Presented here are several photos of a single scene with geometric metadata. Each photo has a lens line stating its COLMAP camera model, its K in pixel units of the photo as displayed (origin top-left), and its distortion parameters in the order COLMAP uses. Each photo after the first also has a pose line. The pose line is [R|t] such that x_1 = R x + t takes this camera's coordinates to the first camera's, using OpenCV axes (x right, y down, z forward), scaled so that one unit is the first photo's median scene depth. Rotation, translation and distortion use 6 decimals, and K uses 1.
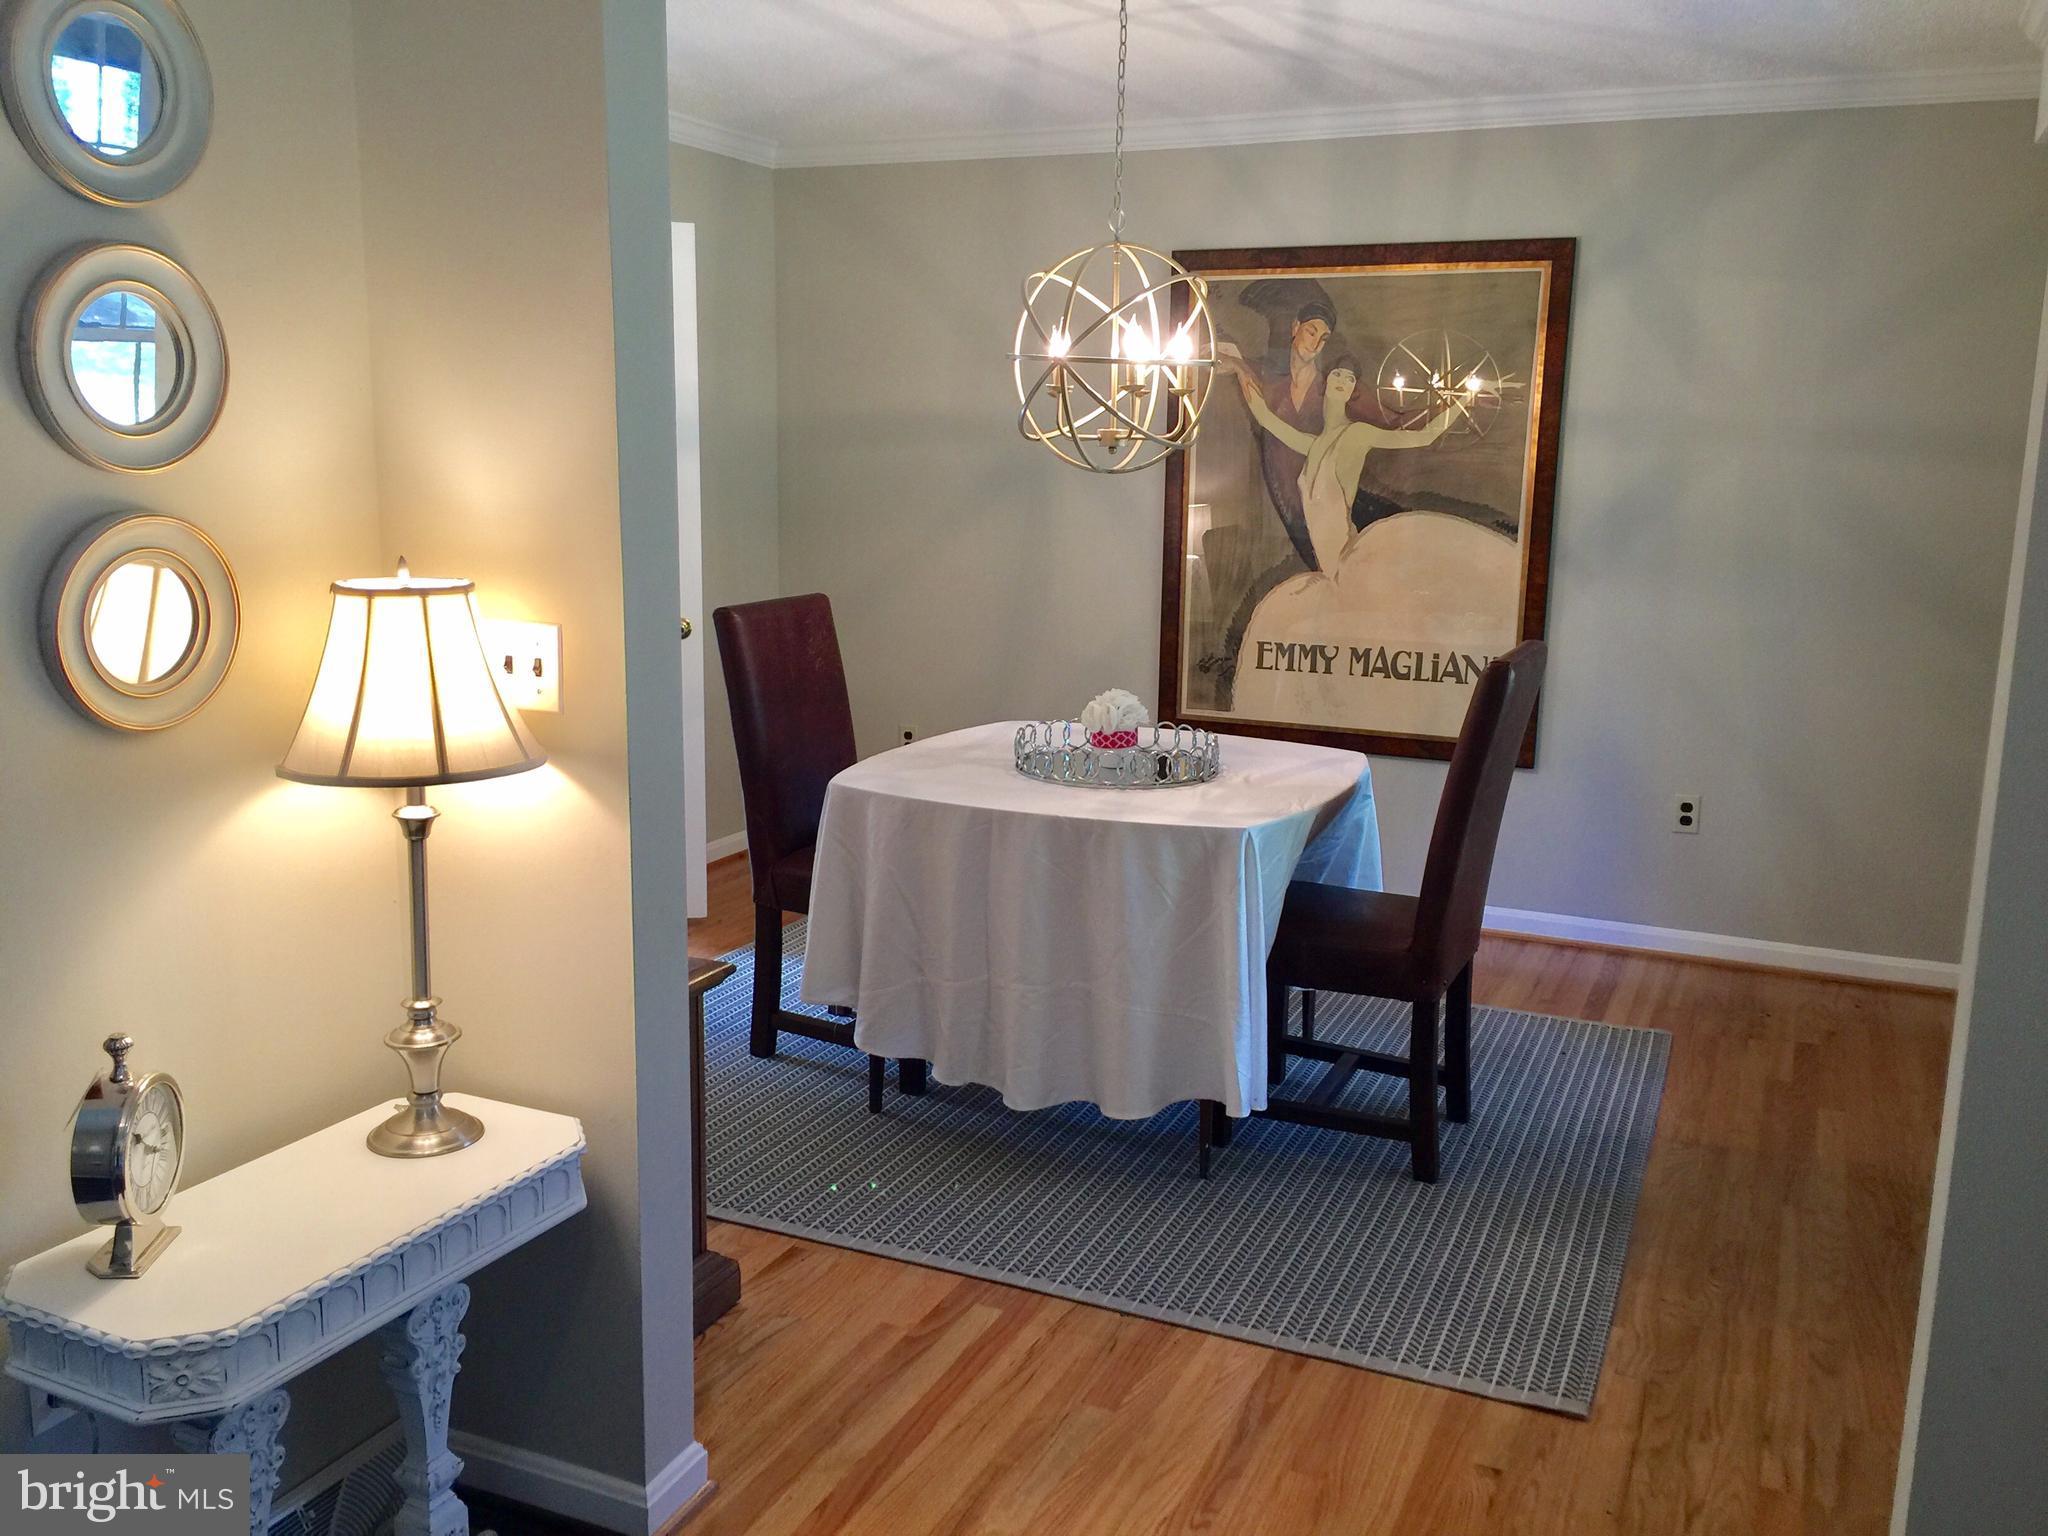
lens RADIAL K [[1748.2, 0, 1038.3], [0, 1748.2, 779.5], [0, 0, 1]] dist [0.050278, 0.010946]
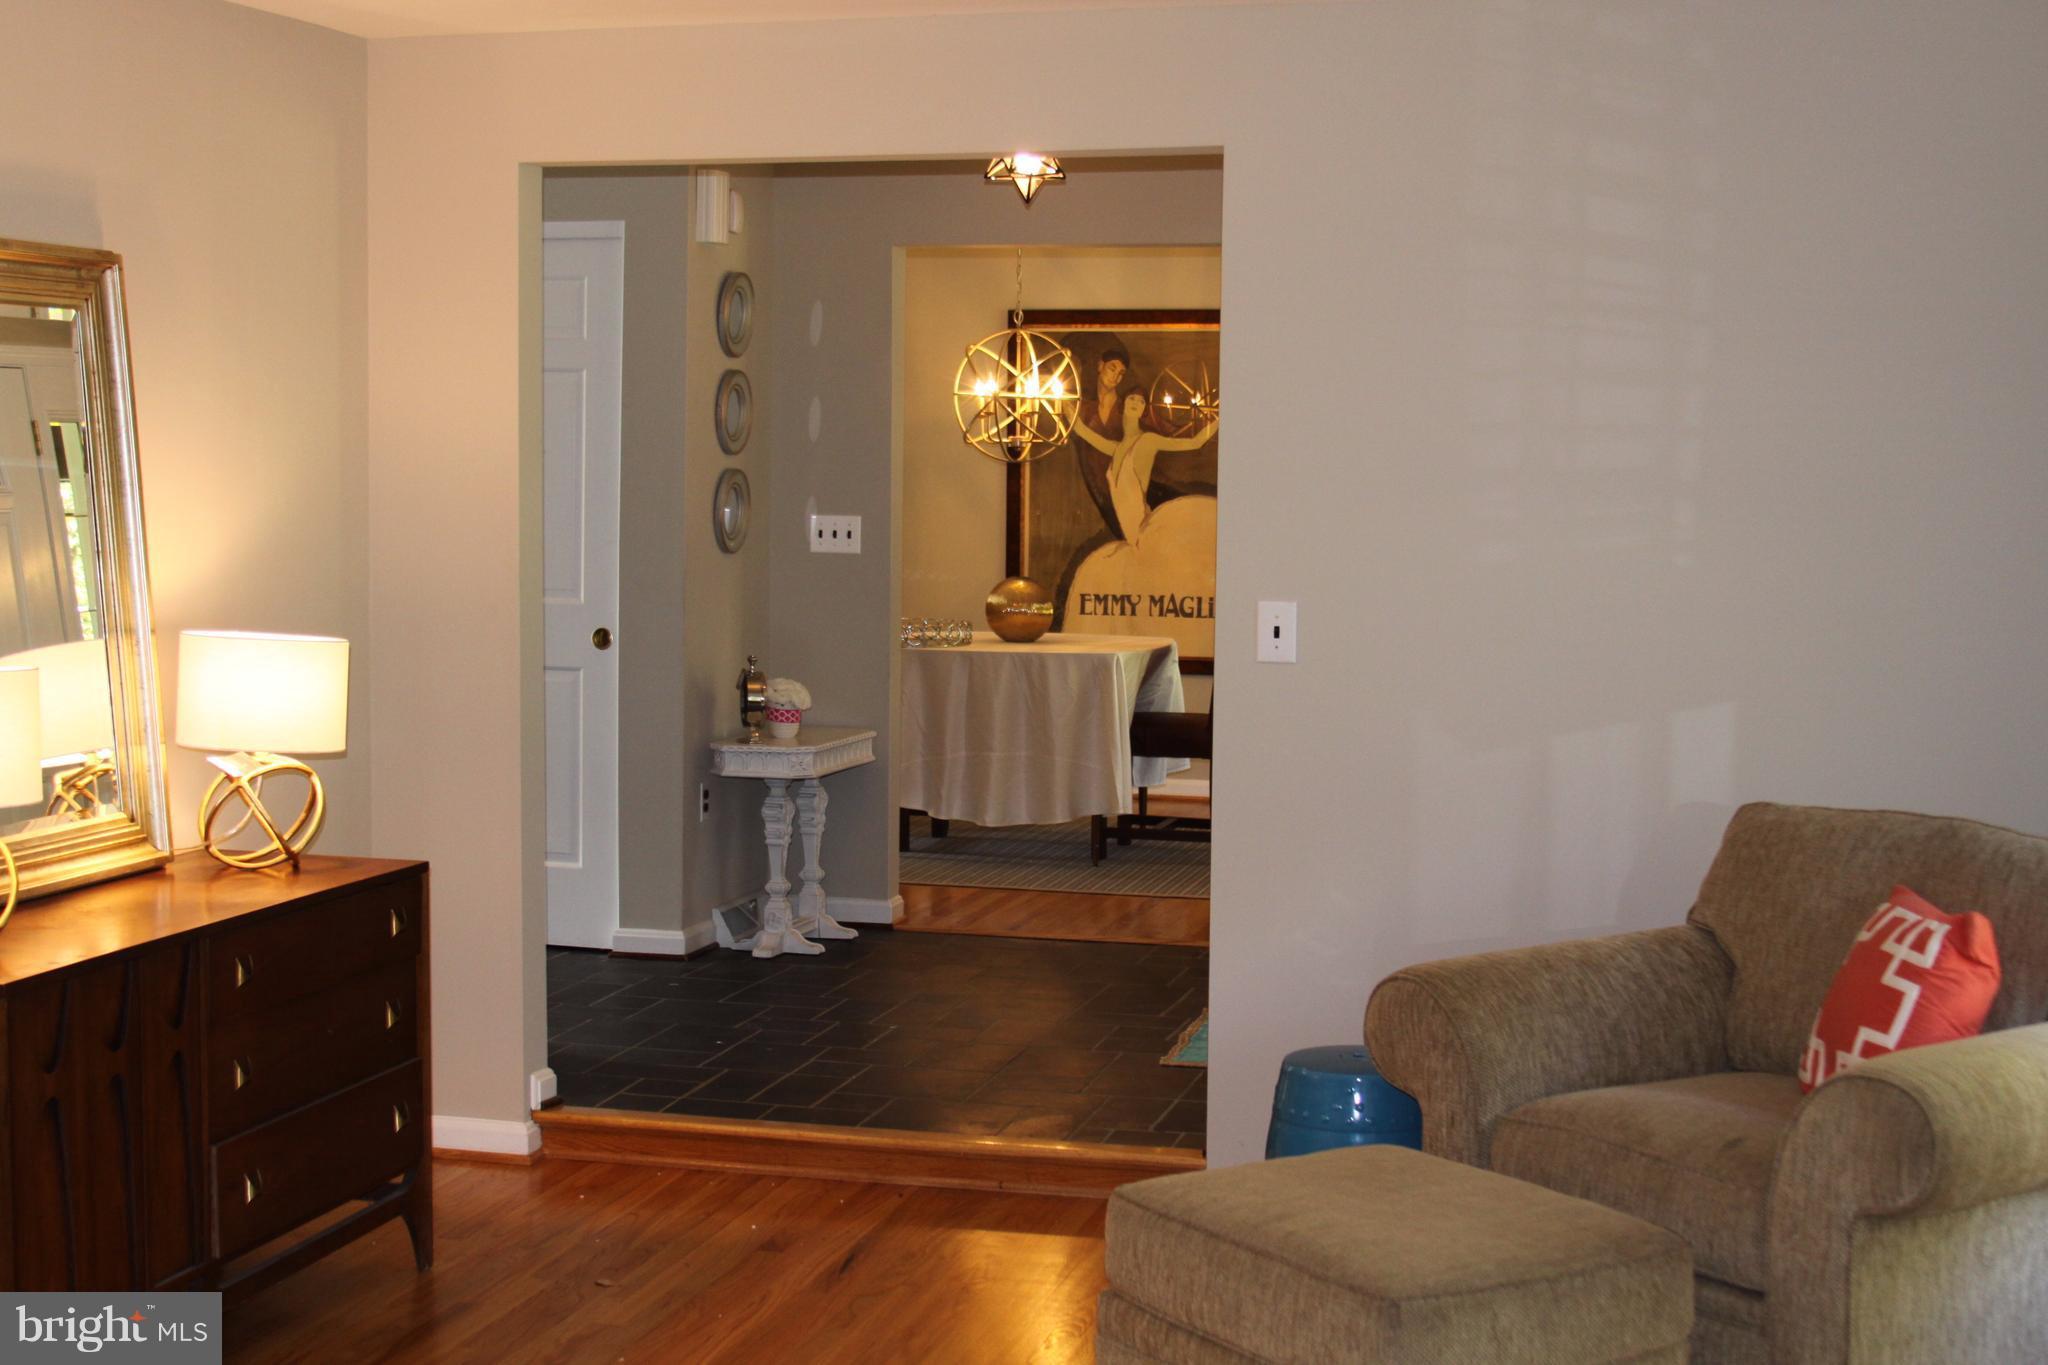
lens RADIAL K [[2912.6, 0, 1021.0], [0, 2912.6, 684.3], [0, 0, 1]] dist [-0.119803, 0.000000]
pose [[0.986590, -0.019771, 0.162018, -0.288433], [0.038621, 0.992725, -0.114037, 0.248219], [-0.158585, 0.118765, 0.980176, -1.193699]]
